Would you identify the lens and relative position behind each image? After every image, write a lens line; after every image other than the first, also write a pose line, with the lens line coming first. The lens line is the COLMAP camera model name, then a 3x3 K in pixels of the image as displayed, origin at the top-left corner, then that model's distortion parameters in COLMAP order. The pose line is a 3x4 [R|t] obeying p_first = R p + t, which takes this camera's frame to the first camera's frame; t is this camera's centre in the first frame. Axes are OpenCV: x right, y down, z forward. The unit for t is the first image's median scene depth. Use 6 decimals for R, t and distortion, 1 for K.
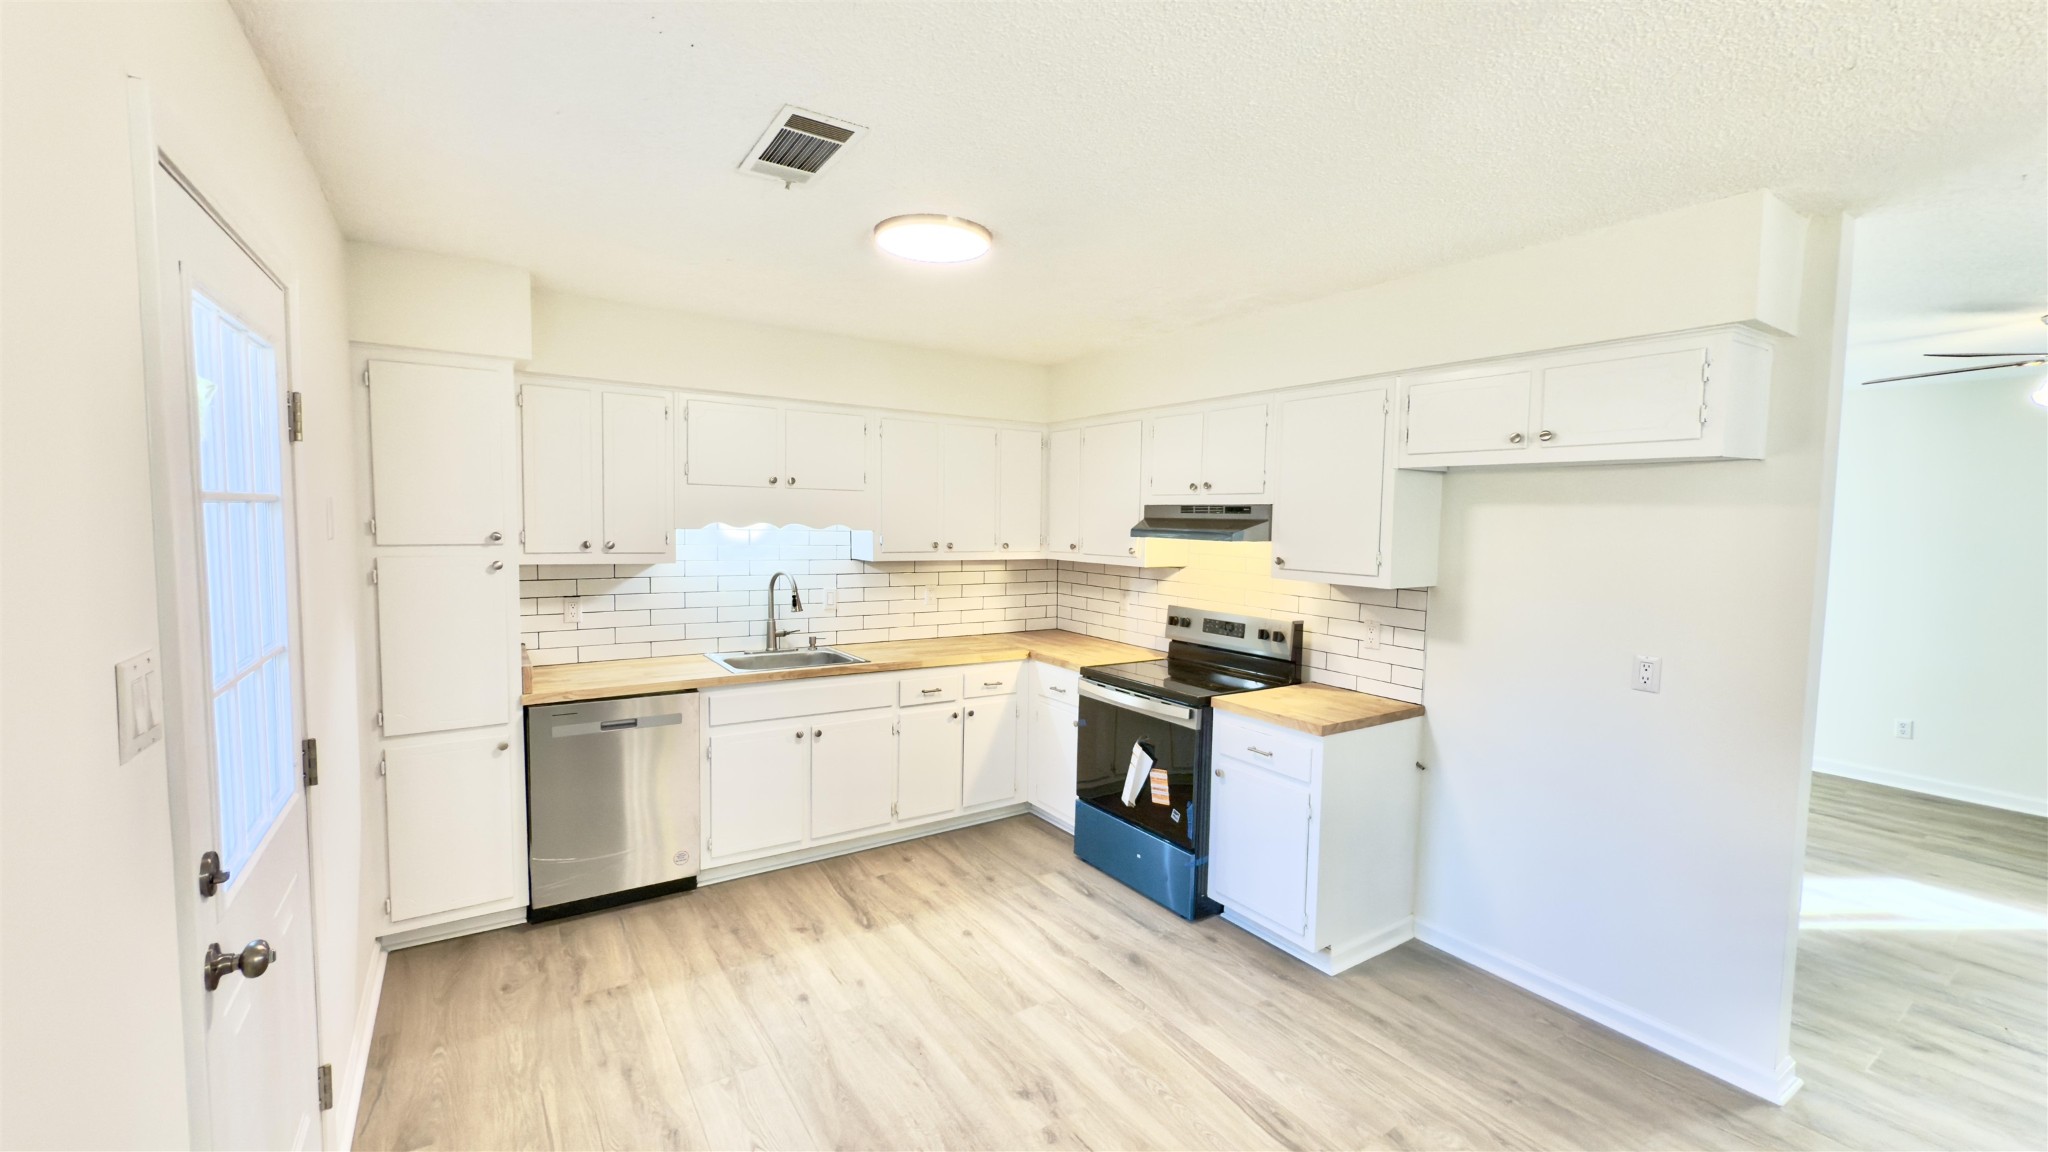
lens RADIAL K [[818.9, 0, 1021.9], [0, 818.9, 573.5], [0, 0, 1]] dist [0.002022, 0.000332]
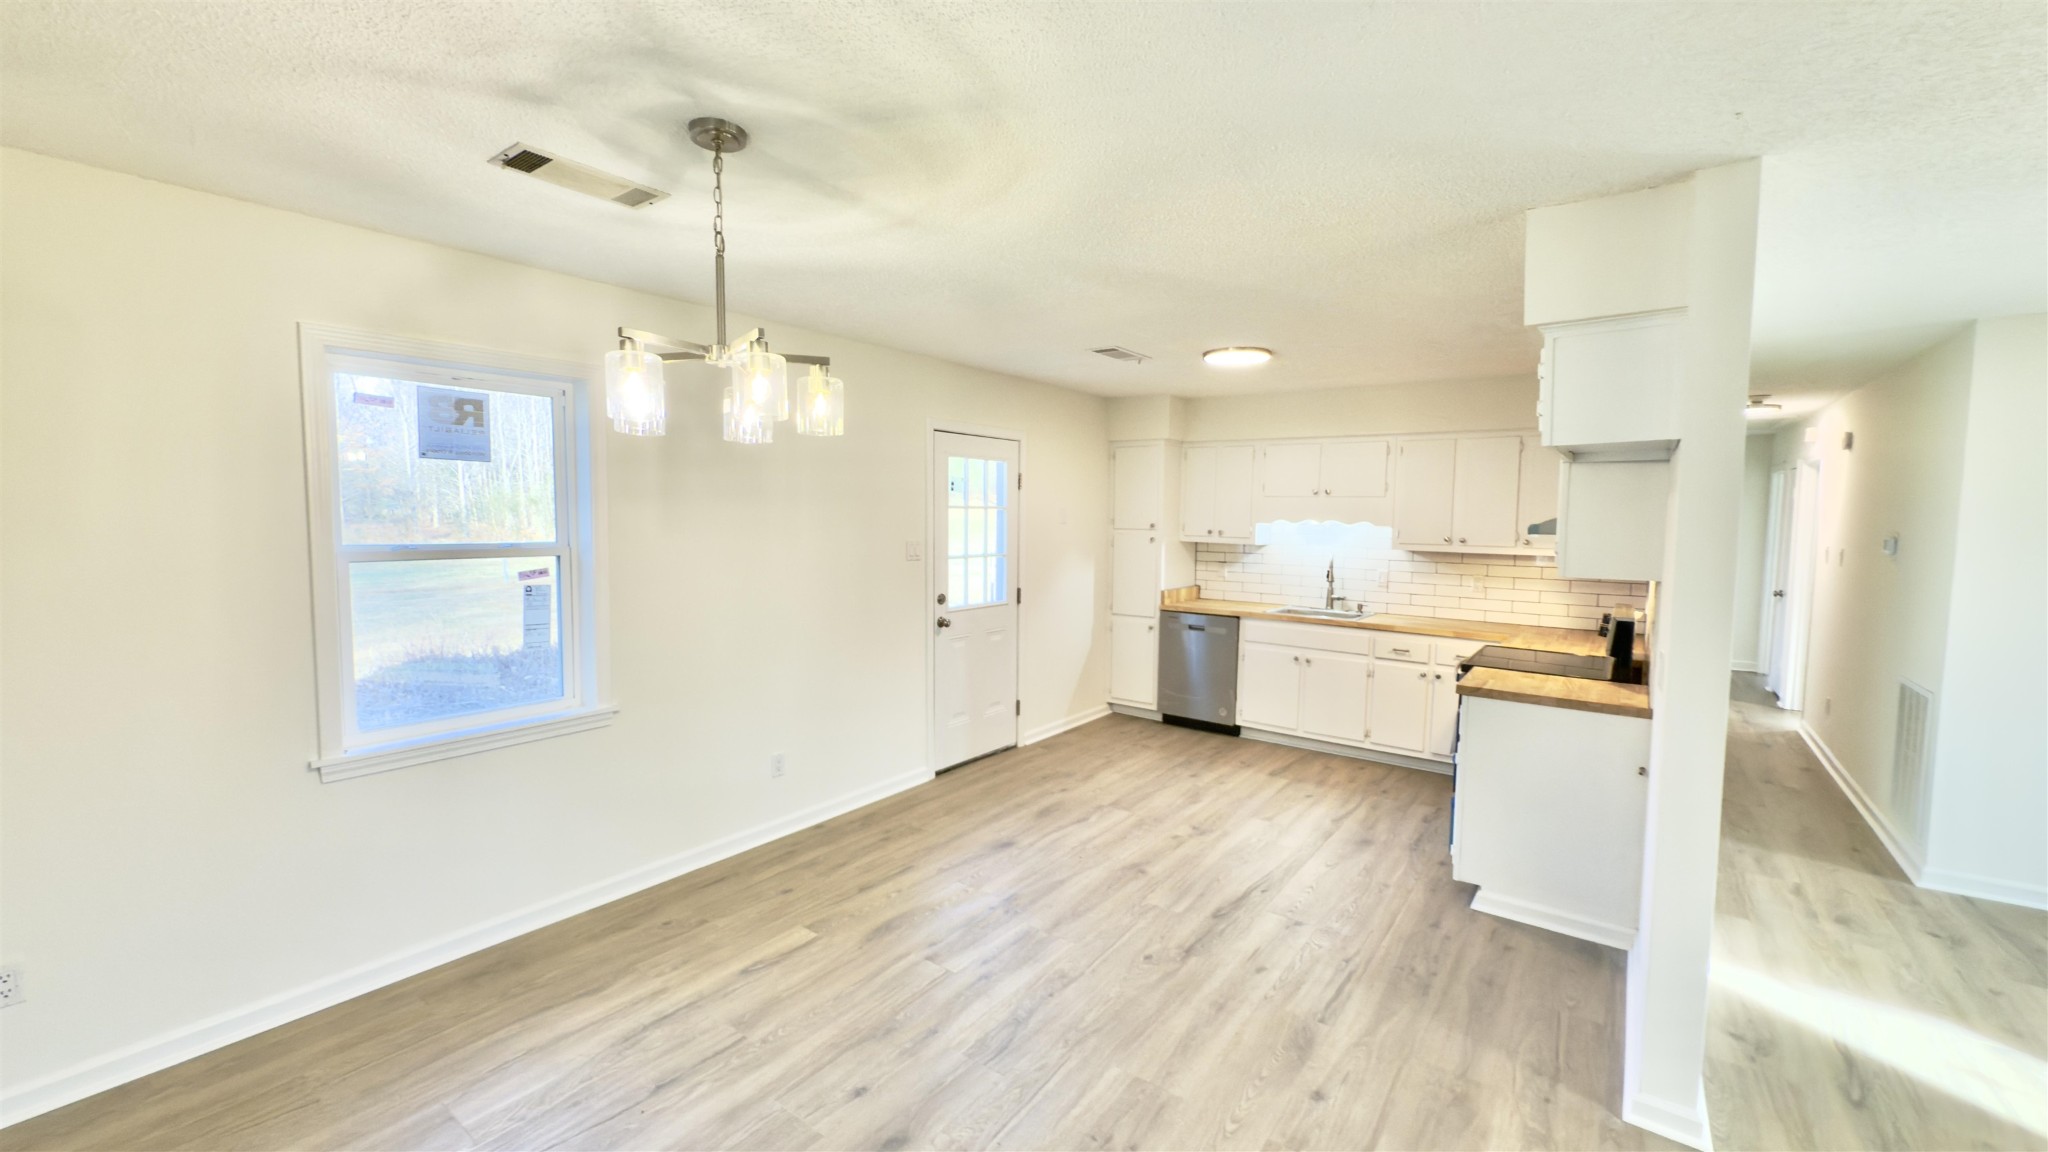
lens RADIAL K [[818.9, 0, 1021.9], [0, 818.9, 573.5], [0, 0, 1]] dist [0.002022, 0.000332]
pose [[0.337044, 0.057502, -0.939731, 1.054304], [-0.072418, 0.996759, 0.035018, 0.024272], [0.938700, 0.056251, 0.340116, -0.007817]]
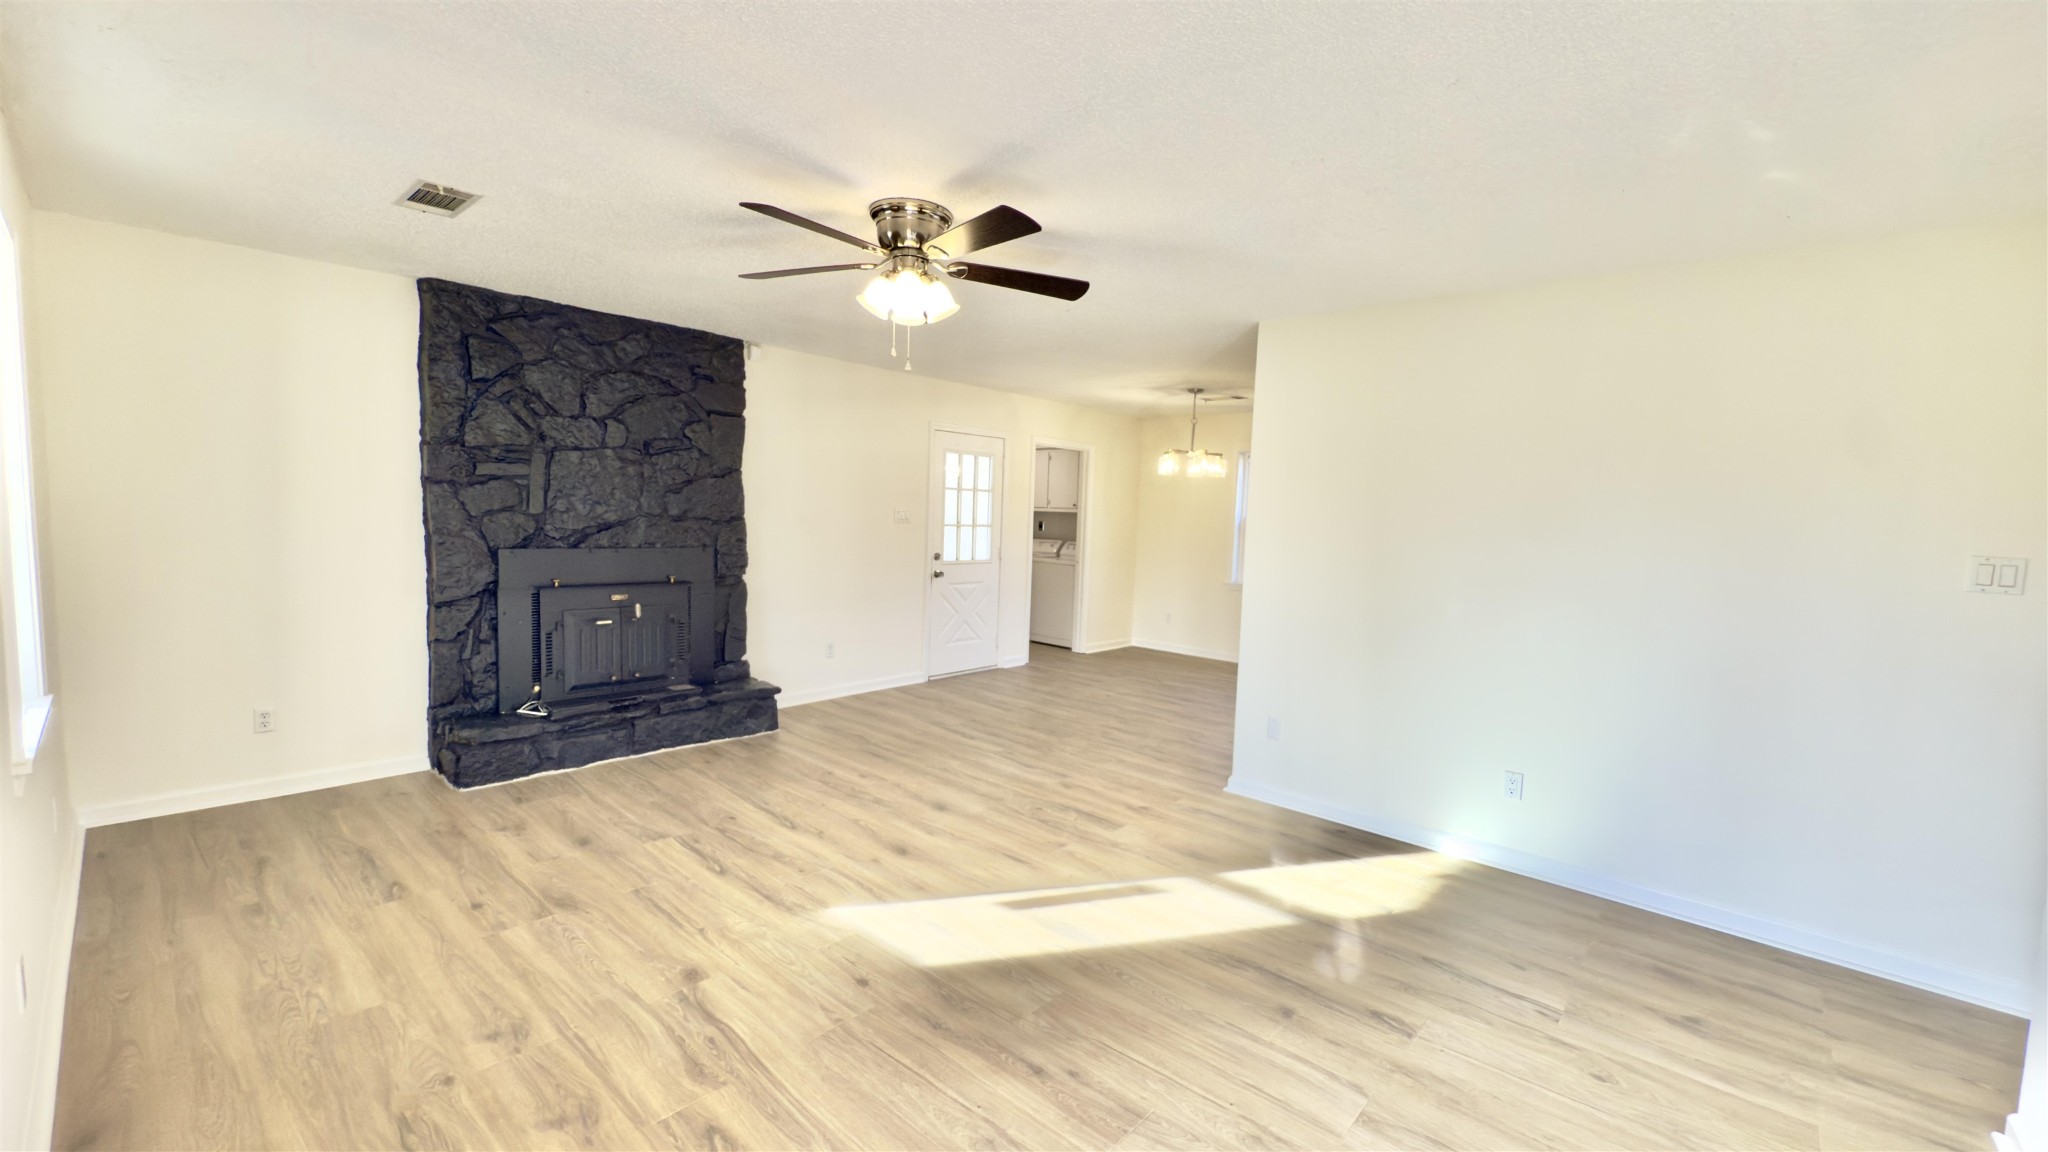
lens RADIAL K [[818.9, 0, 1021.9], [0, 818.9, 573.5], [0, 0, 1]] dist [0.002022, 0.000332]
pose [[-0.968701, -0.028038, -0.246643, 1.316039], [-0.065378, 0.987337, 0.144536, -0.064426], [0.239468, 0.156137, -0.958267, 1.823317]]
